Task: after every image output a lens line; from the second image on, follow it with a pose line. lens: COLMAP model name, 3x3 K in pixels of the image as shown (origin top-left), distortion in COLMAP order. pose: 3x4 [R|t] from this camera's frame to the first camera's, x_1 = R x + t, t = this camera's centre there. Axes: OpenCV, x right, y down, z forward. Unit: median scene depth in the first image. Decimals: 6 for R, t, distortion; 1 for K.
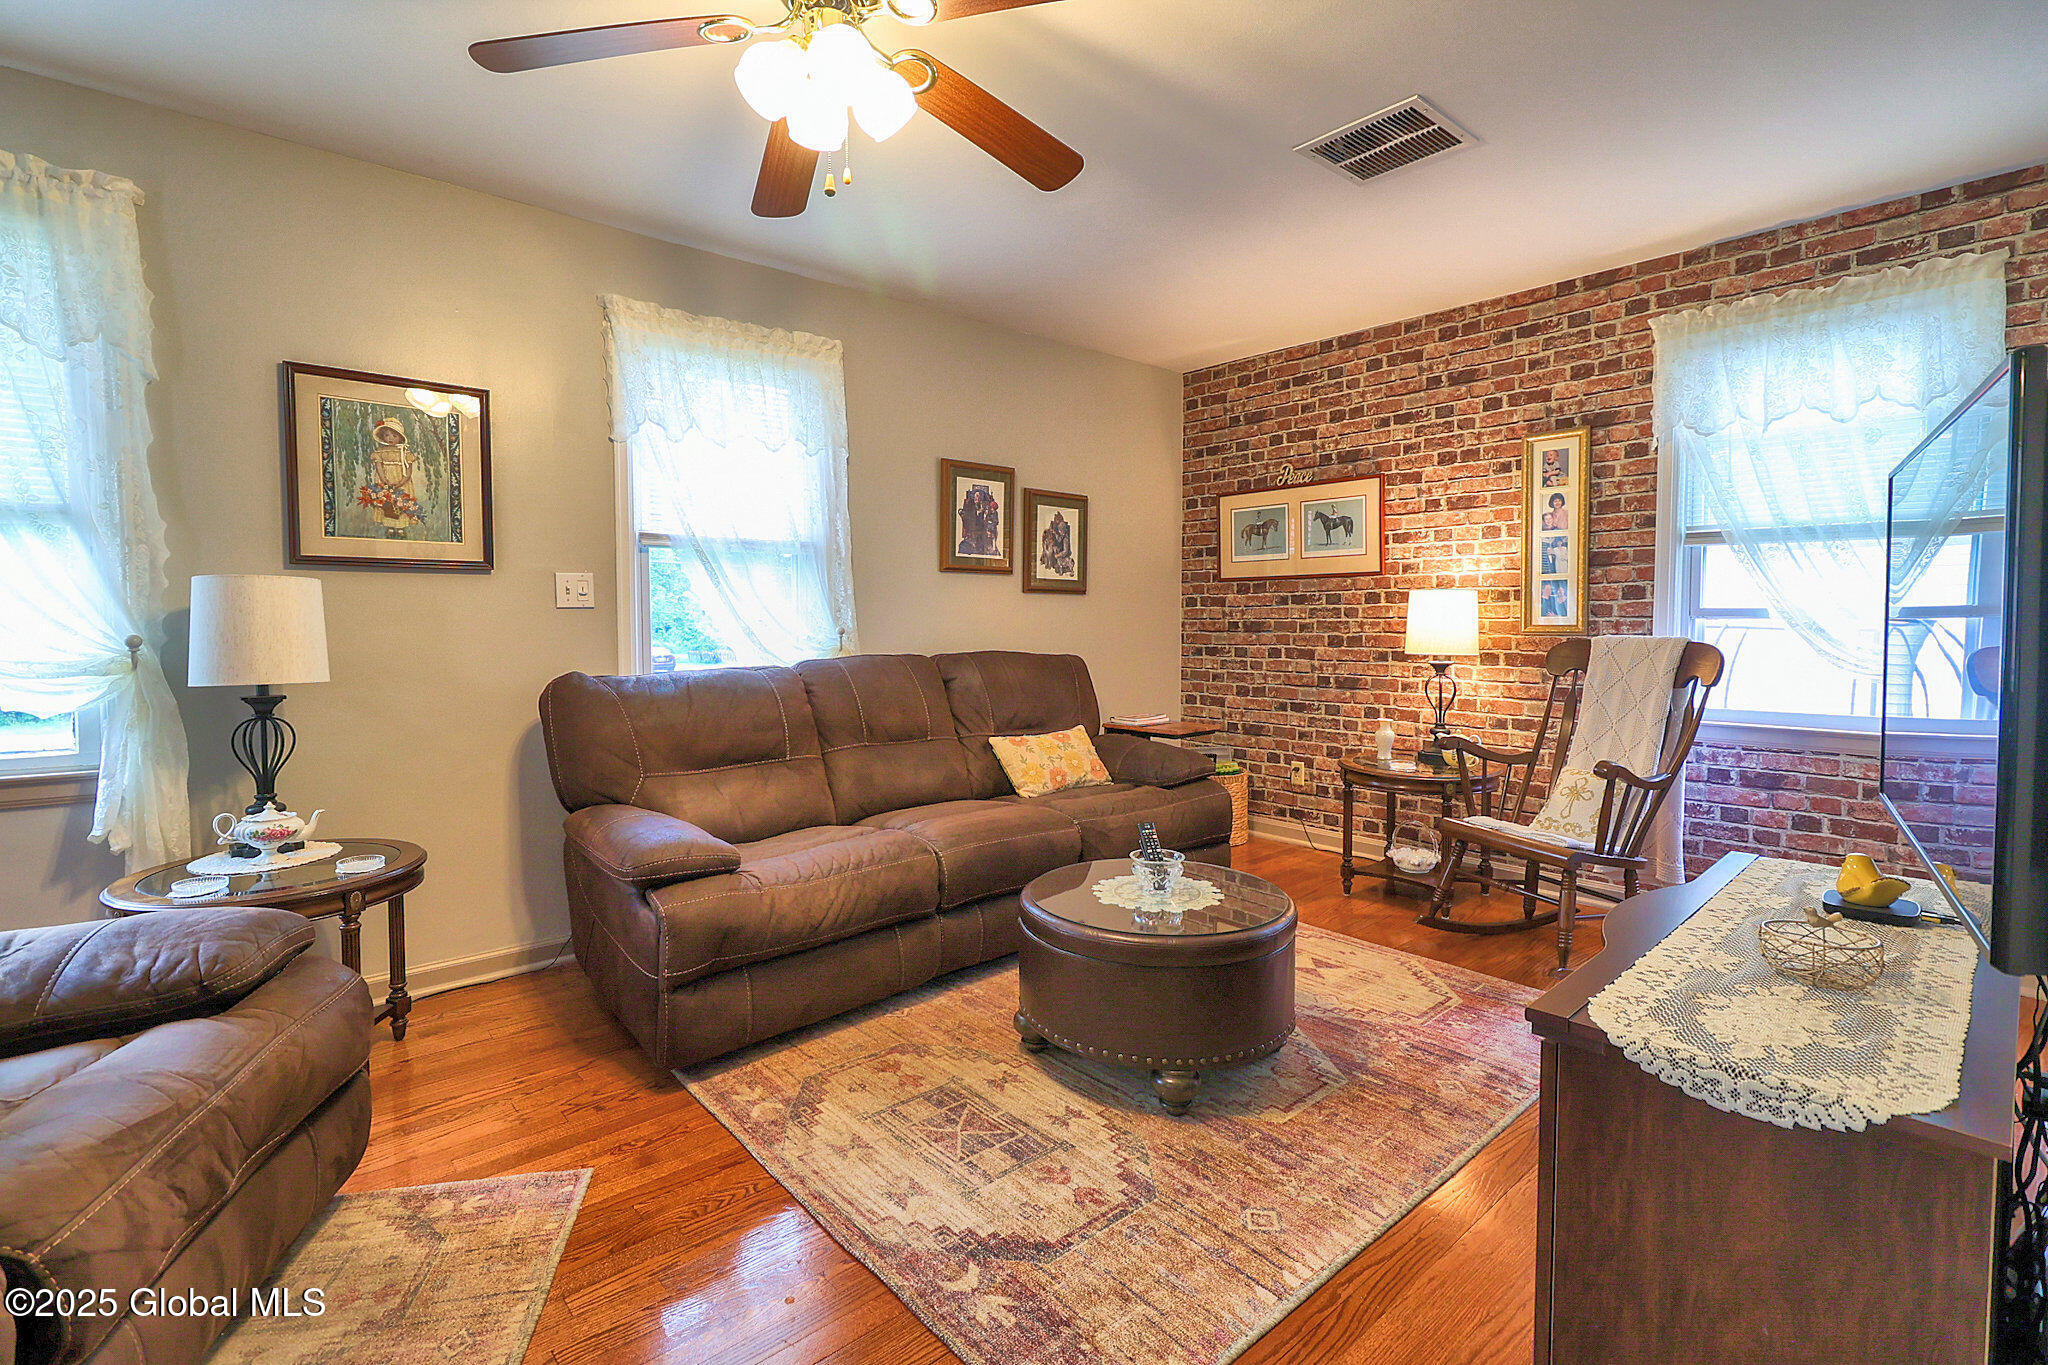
lens RADIAL K [[945.0, 0, 973.4], [0, 945.0, 661.1], [0, 0, 1]] dist [0.000404, -0.000309]
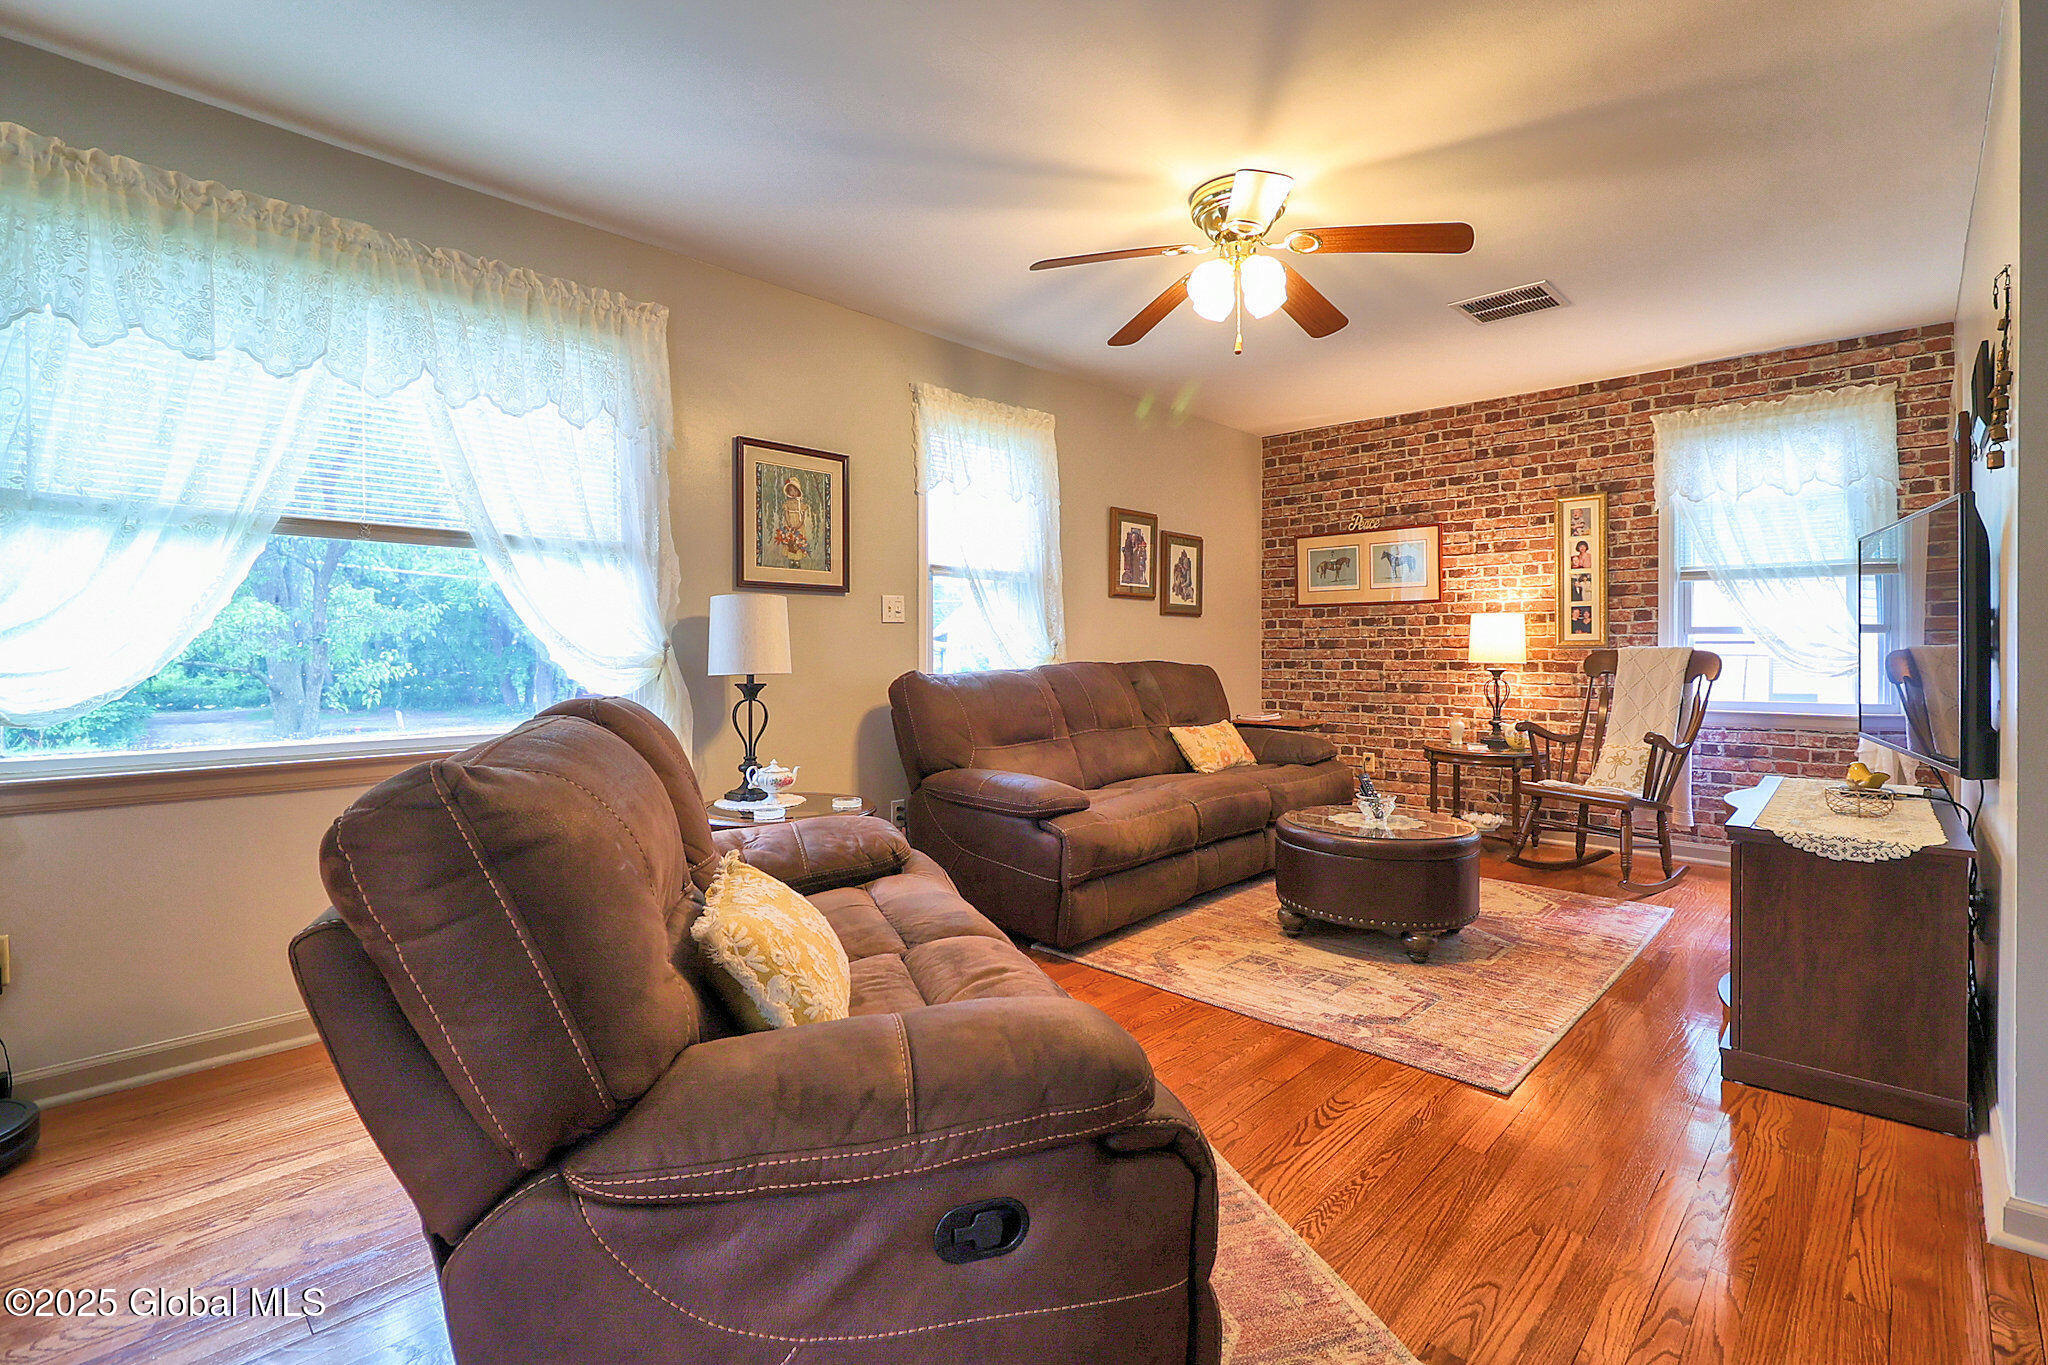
lens RADIAL K [[956.9, 0, 974.0], [0, 956.9, 659.2], [0, 0, 1]] dist [-0.001406, -0.000206]
pose [[0.995851, 0.000070, 0.090999, -0.365589], [0.003116, 0.999387, -0.034870, 0.033516], [-0.090946, 0.035009, 0.995240, -0.260854]]
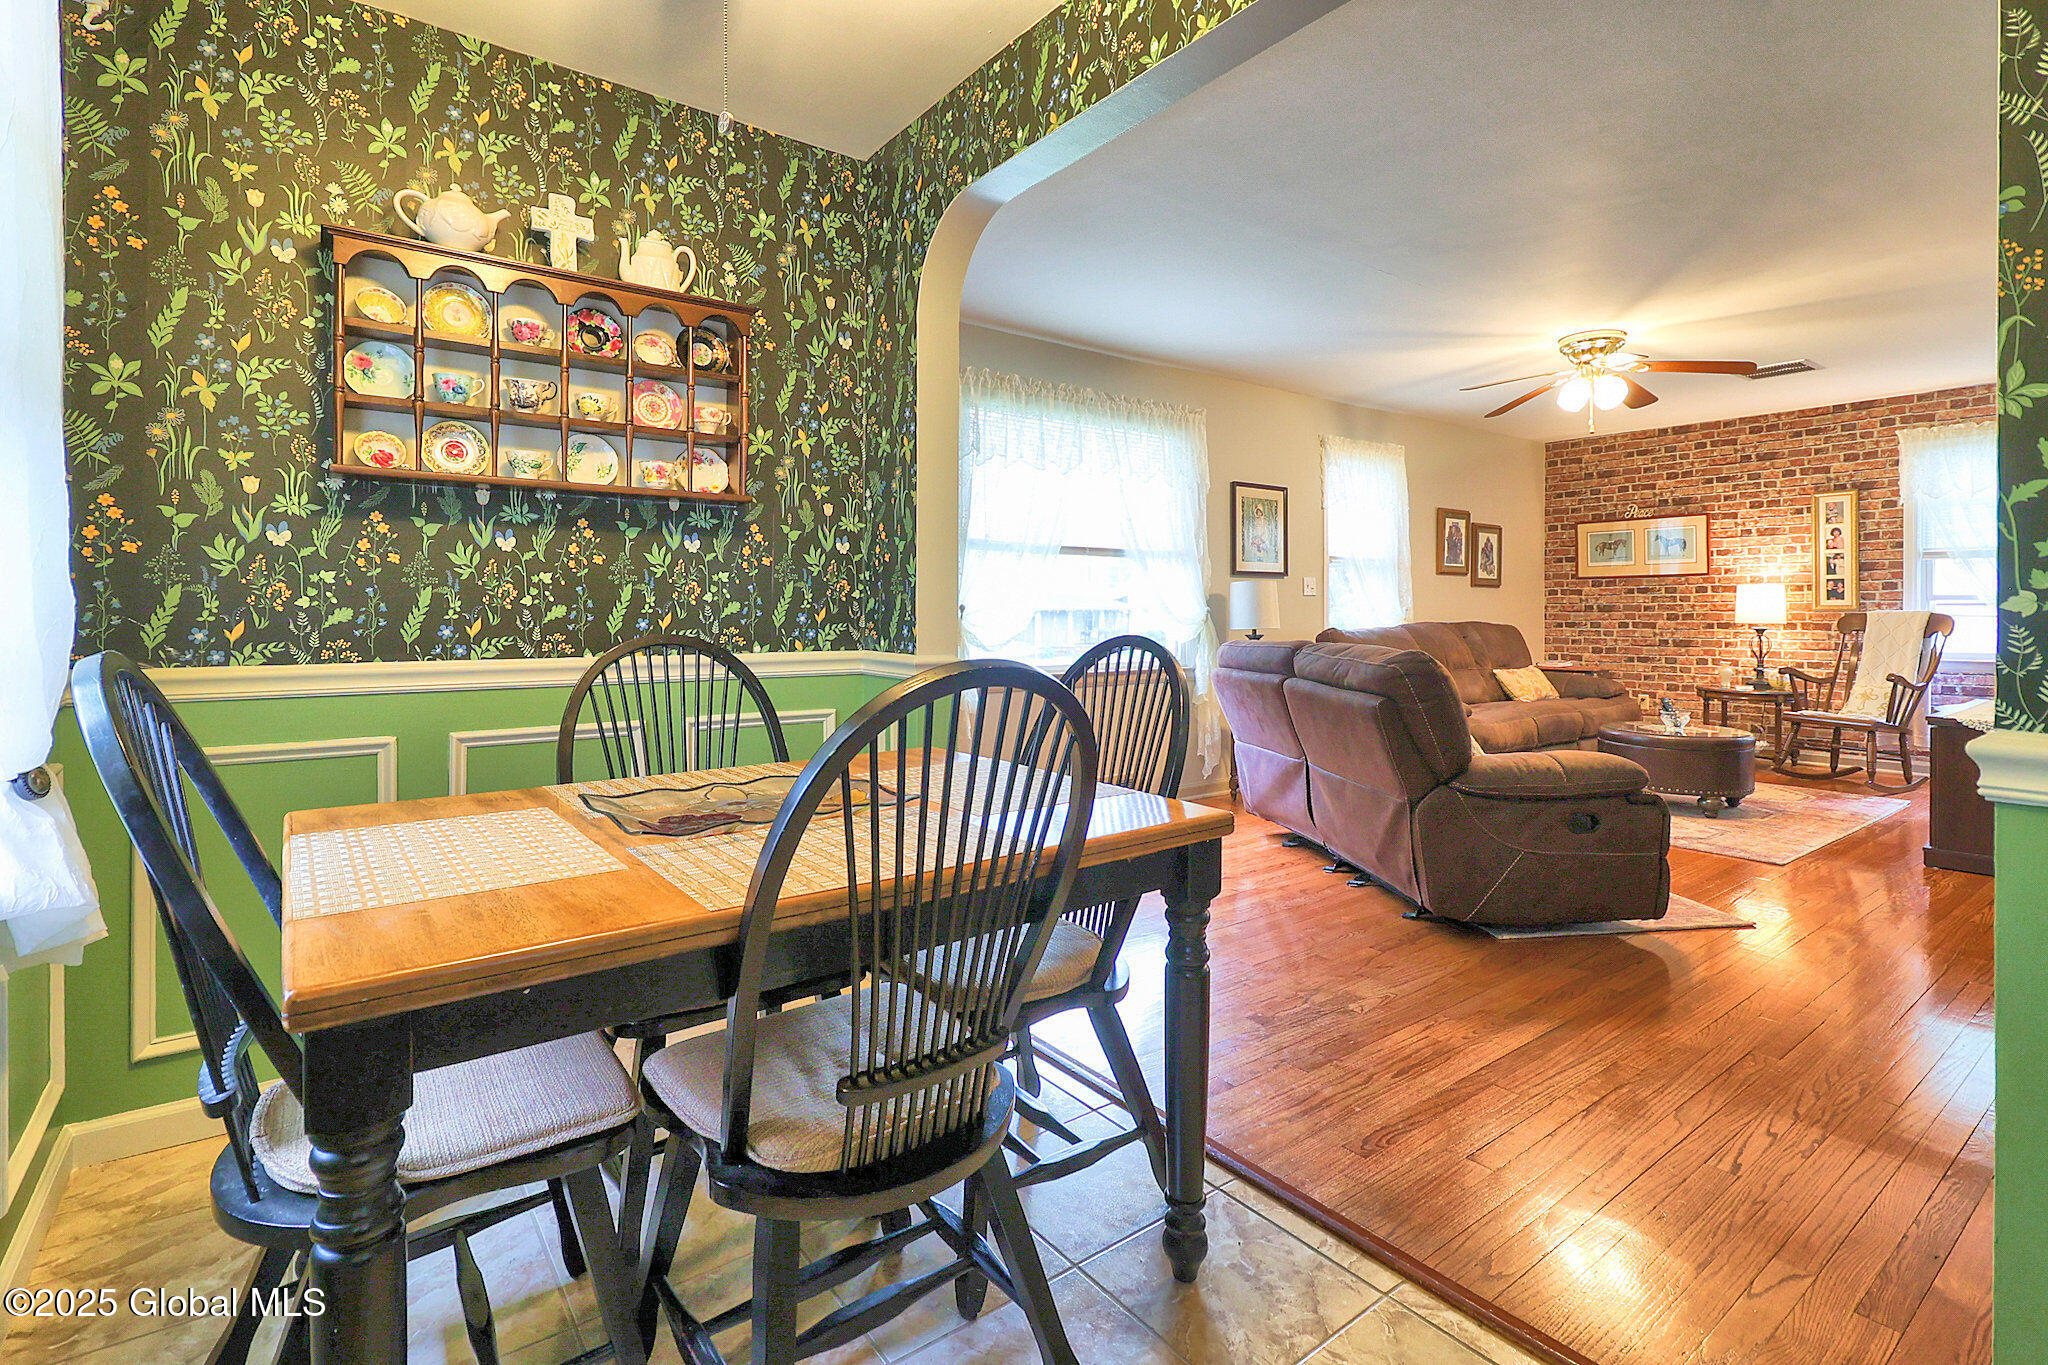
lens RADIAL K [[962.1, 0, 963.4], [0, 962.1, 619.0], [0, 0, 1]] dist [-0.000787, -0.000740]
pose [[0.996288, 0.000554, -0.086075, -0.813881], [-0.003812, 0.999282, -0.037696, 0.058727], [0.085993, 0.037885, 0.995575, -0.866156]]
